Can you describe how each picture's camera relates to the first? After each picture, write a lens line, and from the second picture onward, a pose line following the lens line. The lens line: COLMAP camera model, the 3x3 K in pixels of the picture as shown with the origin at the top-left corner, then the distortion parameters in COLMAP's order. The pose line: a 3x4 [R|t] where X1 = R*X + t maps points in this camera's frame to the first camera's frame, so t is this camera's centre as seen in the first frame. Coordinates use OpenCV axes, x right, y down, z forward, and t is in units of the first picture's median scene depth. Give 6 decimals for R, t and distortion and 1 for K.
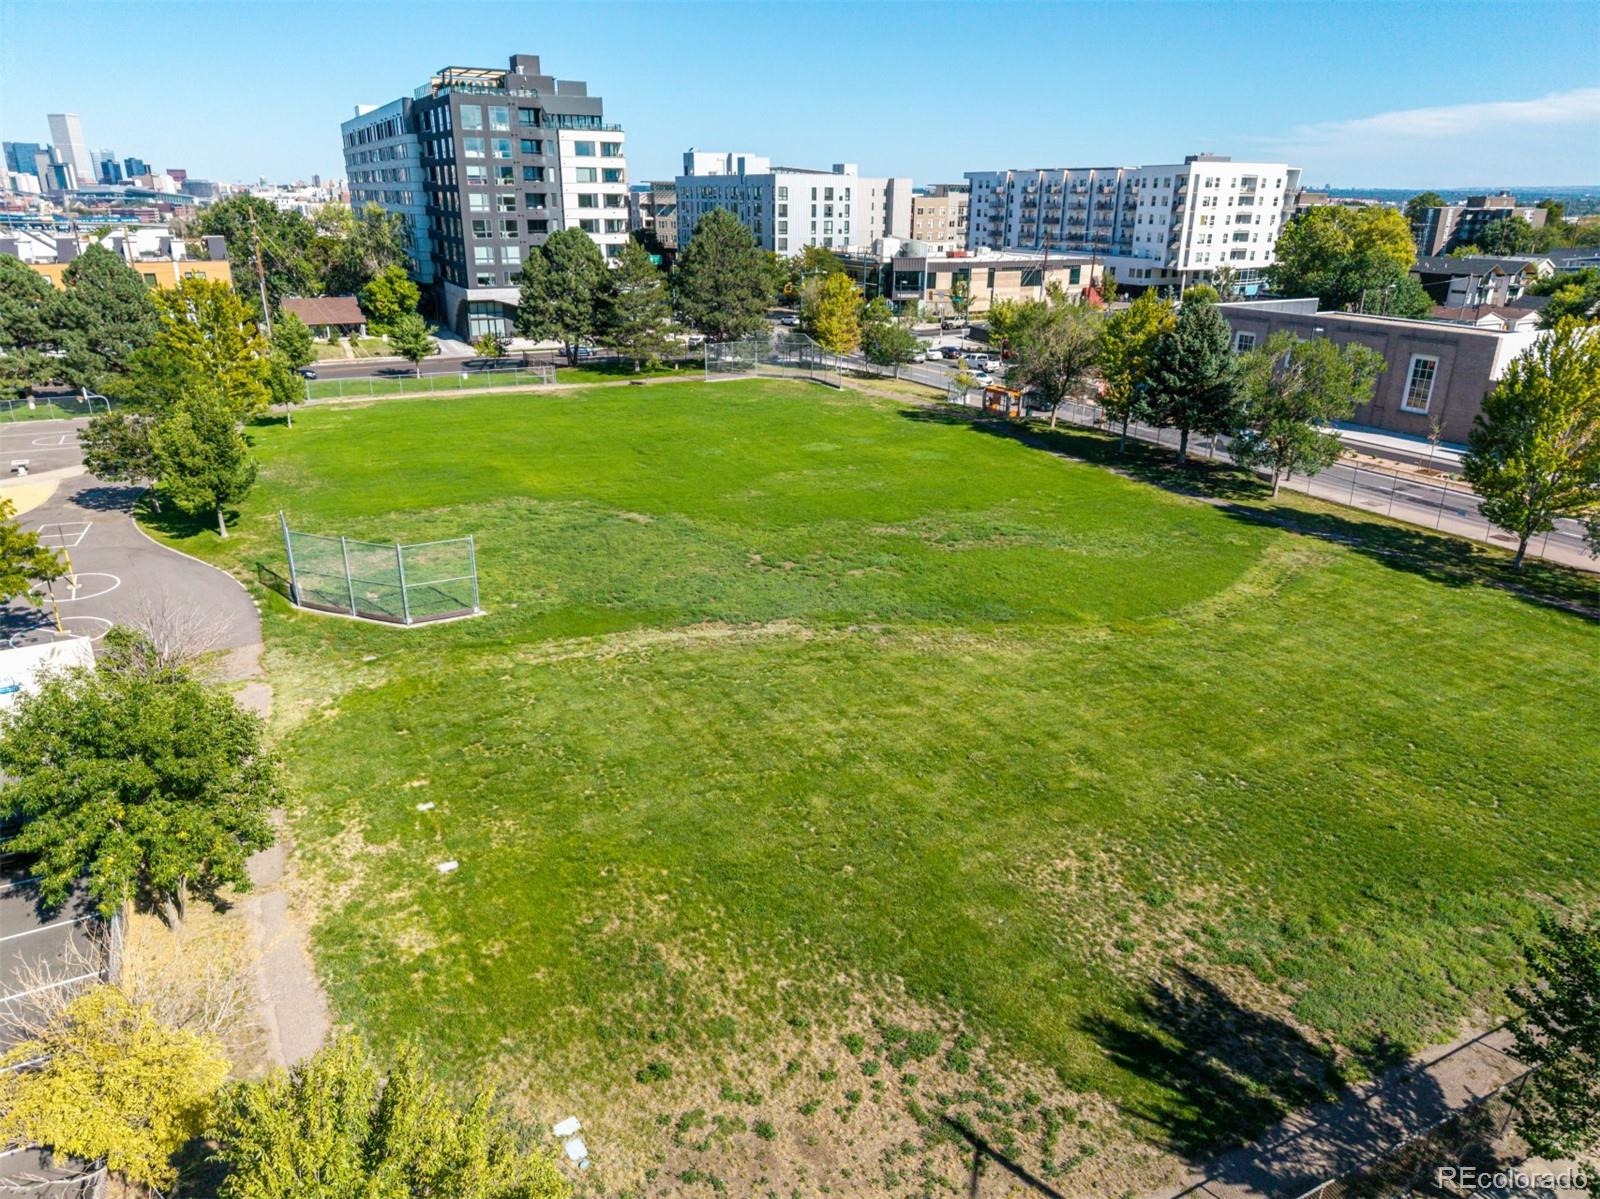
lens RADIAL K [[1069.8, 0, 797.5], [0, 1069.8, 601.1], [0, 0, 1]] dist [0.016654, -0.010101]
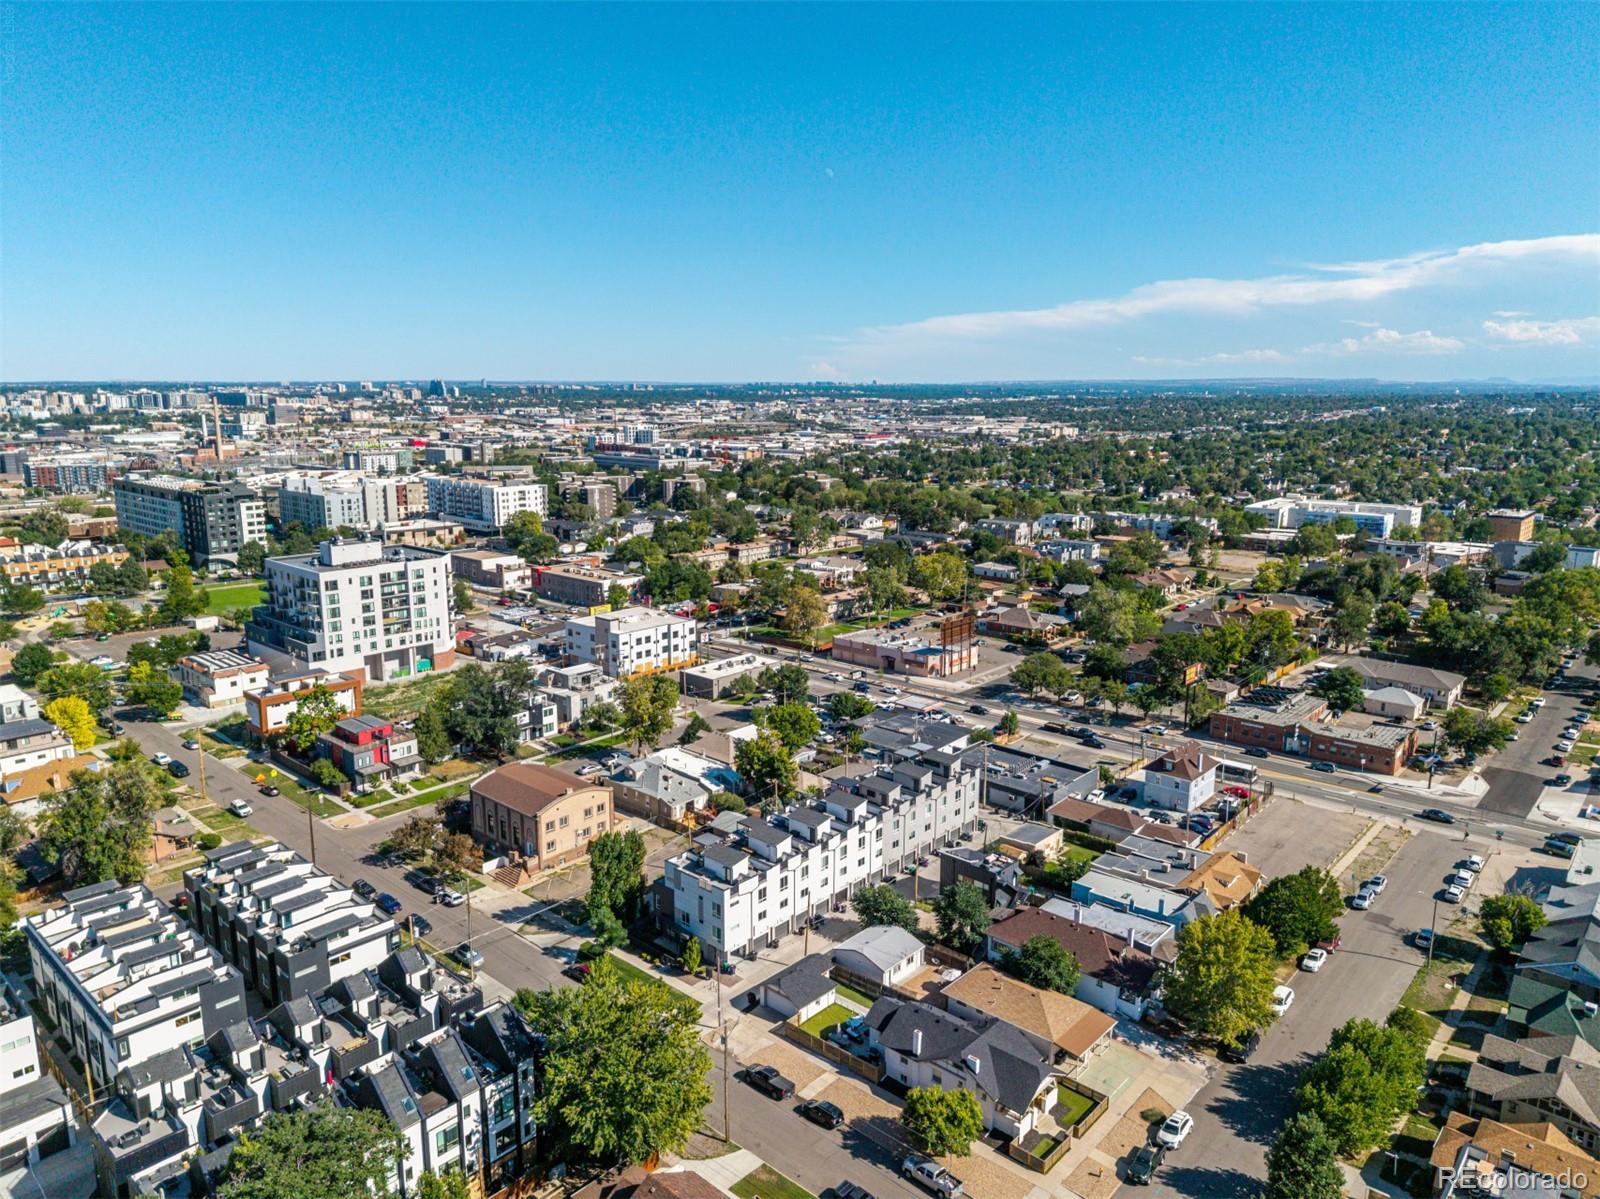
lens RADIAL K [[1069.8, 0, 797.5], [0, 1069.8, 601.1], [0, 0, 1]] dist [0.016654, -0.010101]
pose [[0.939151, -0.070423, 0.336208, 0.171041], [0.124074, 0.982226, -0.140843, 0.358131], [-0.320314, 0.173988, 0.931197, -1.779315]]
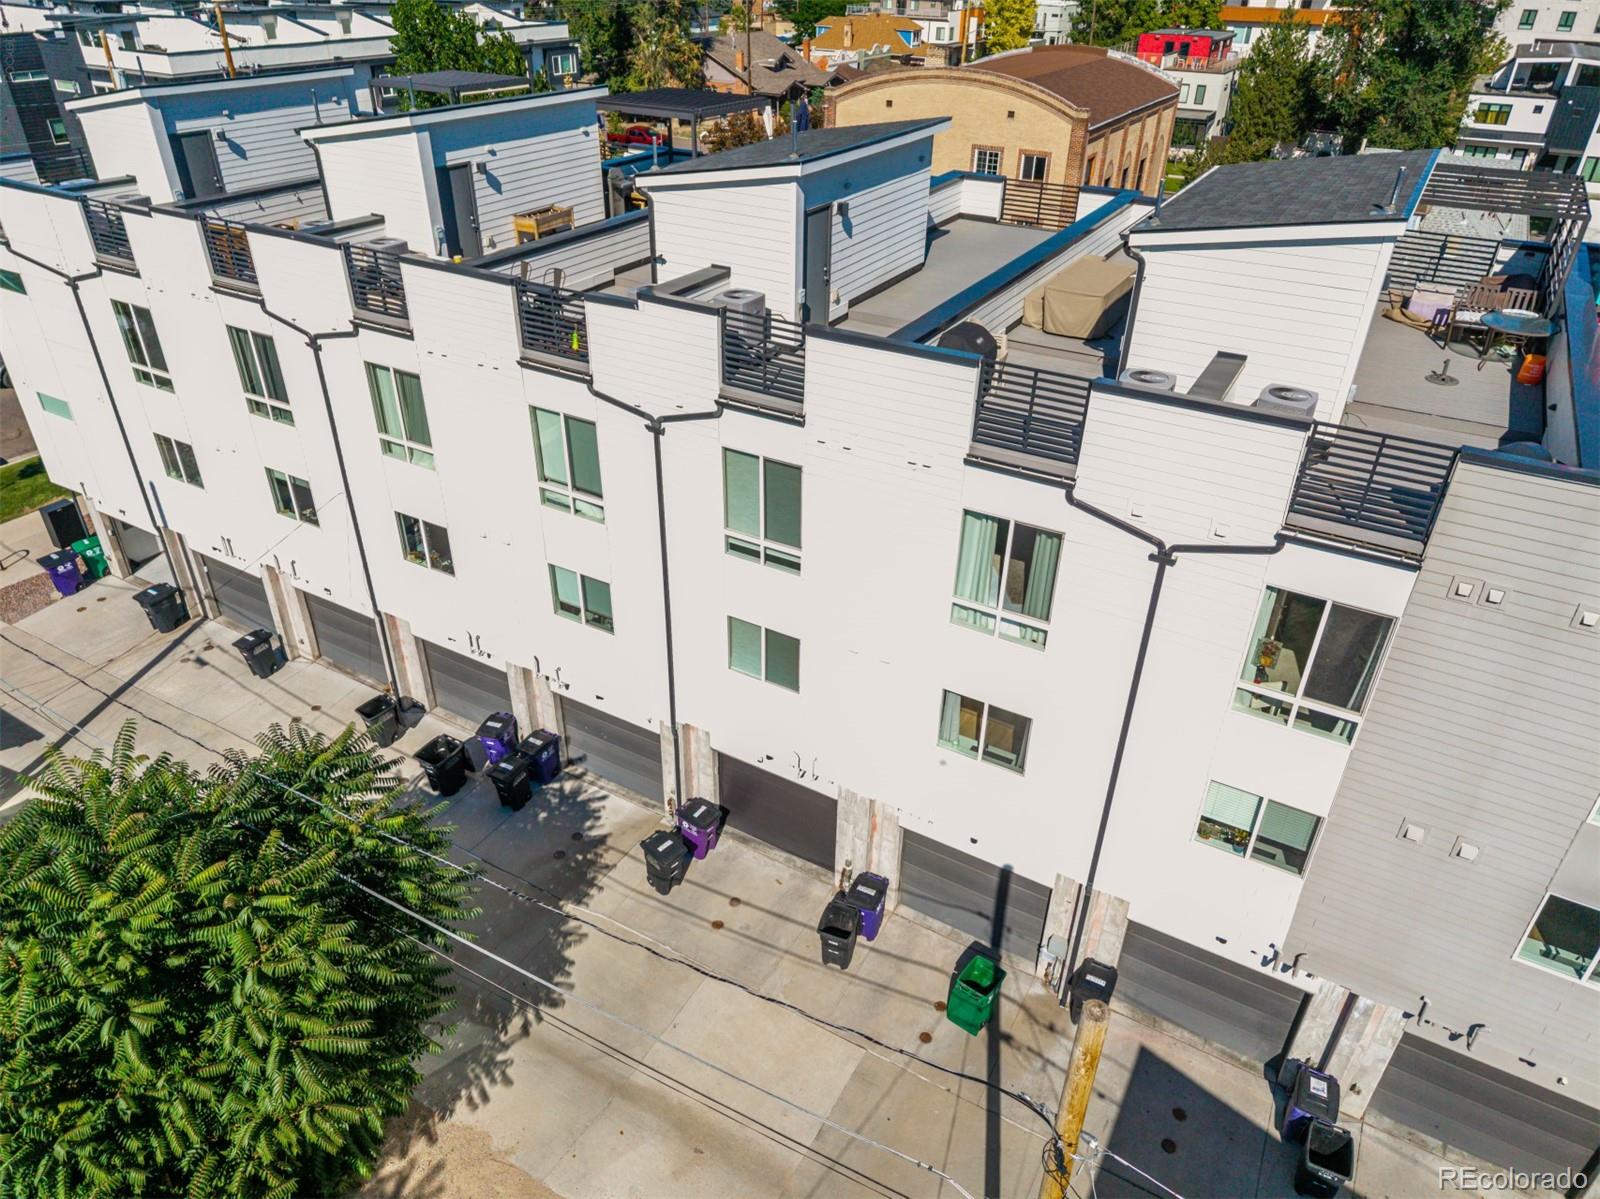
lens RADIAL K [[1069.8, 0, 797.5], [0, 1069.8, 601.1], [0, 0, 1]] dist [0.016654, -0.010101]
pose [[0.528854, 0.451804, -0.718461, 0.534272], [-0.313102, 0.890680, 0.329631, 0.410591], [0.788848, 0.050625, 0.612500, -1.059765]]
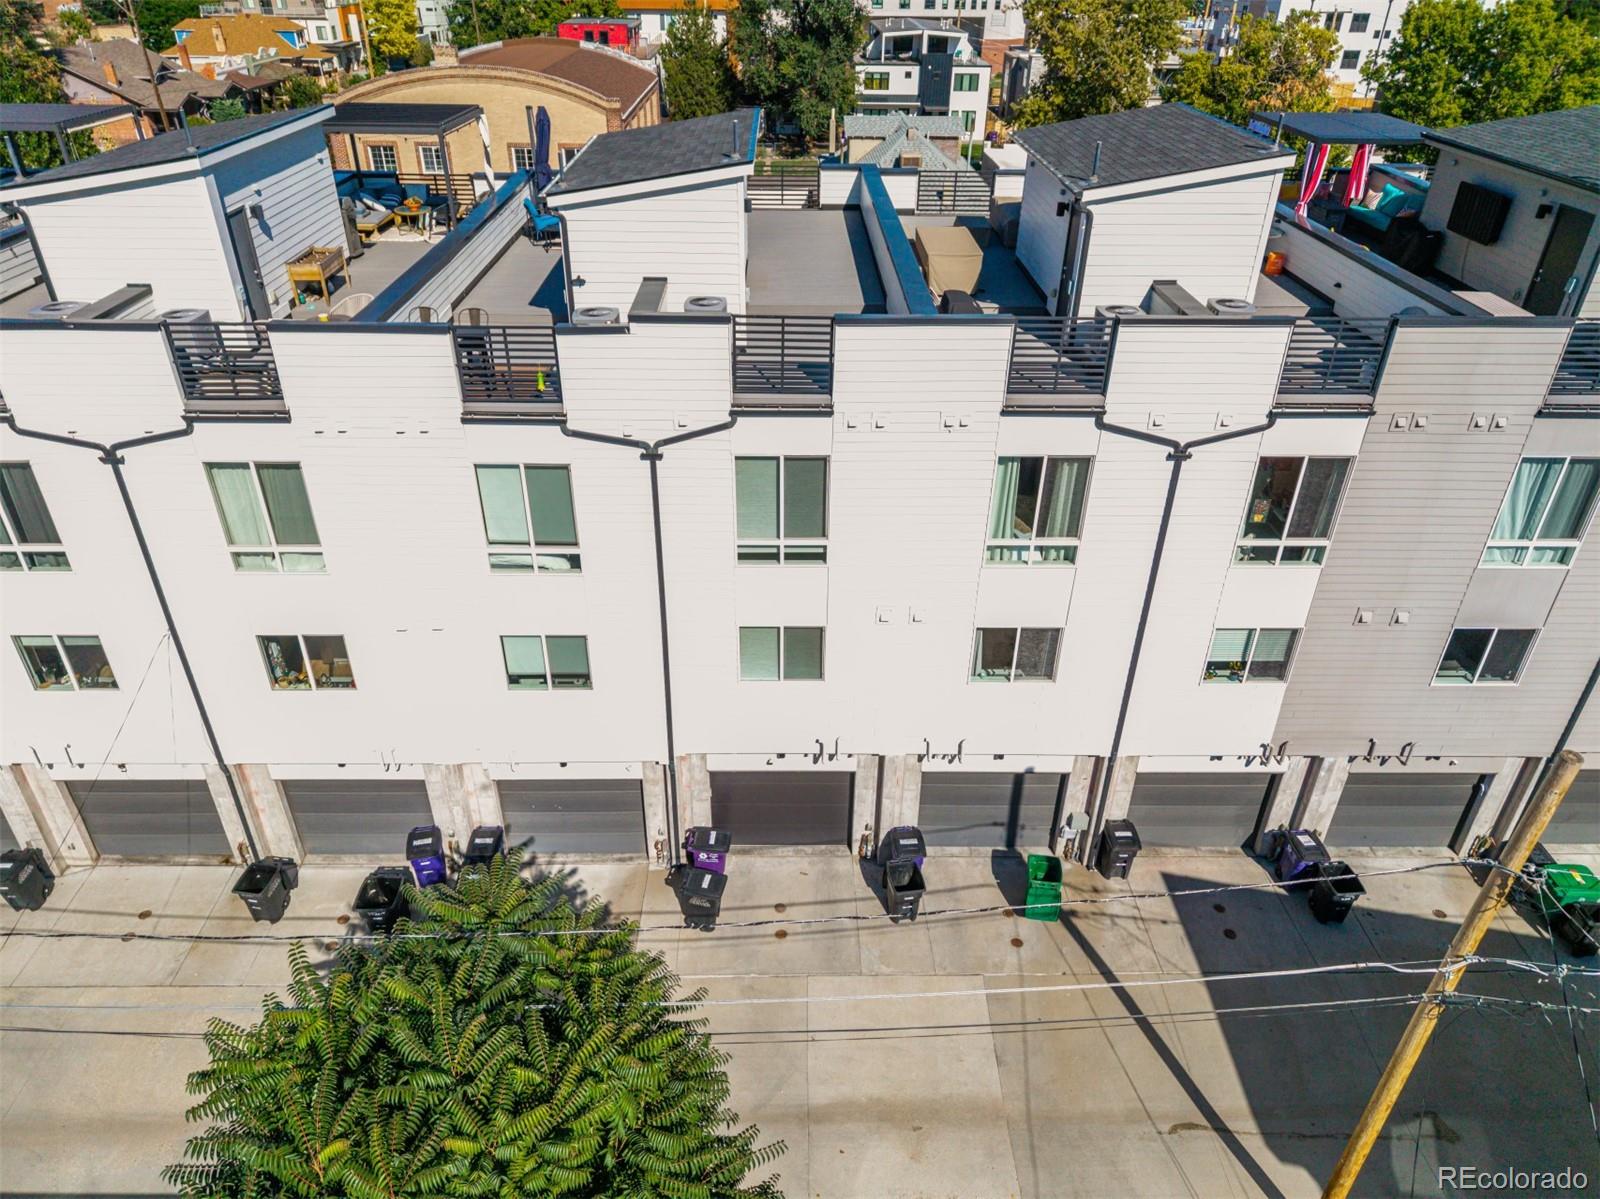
lens RADIAL K [[1069.8, 0, 797.5], [0, 1069.8, 601.1], [0, 0, 1]] dist [0.016654, -0.010101]
pose [[0.890684, 0.244864, -0.383045, 0.501566], [-0.168591, 0.960382, 0.221910, 0.421739], [0.422207, -0.133074, 0.896679, -1.089087]]
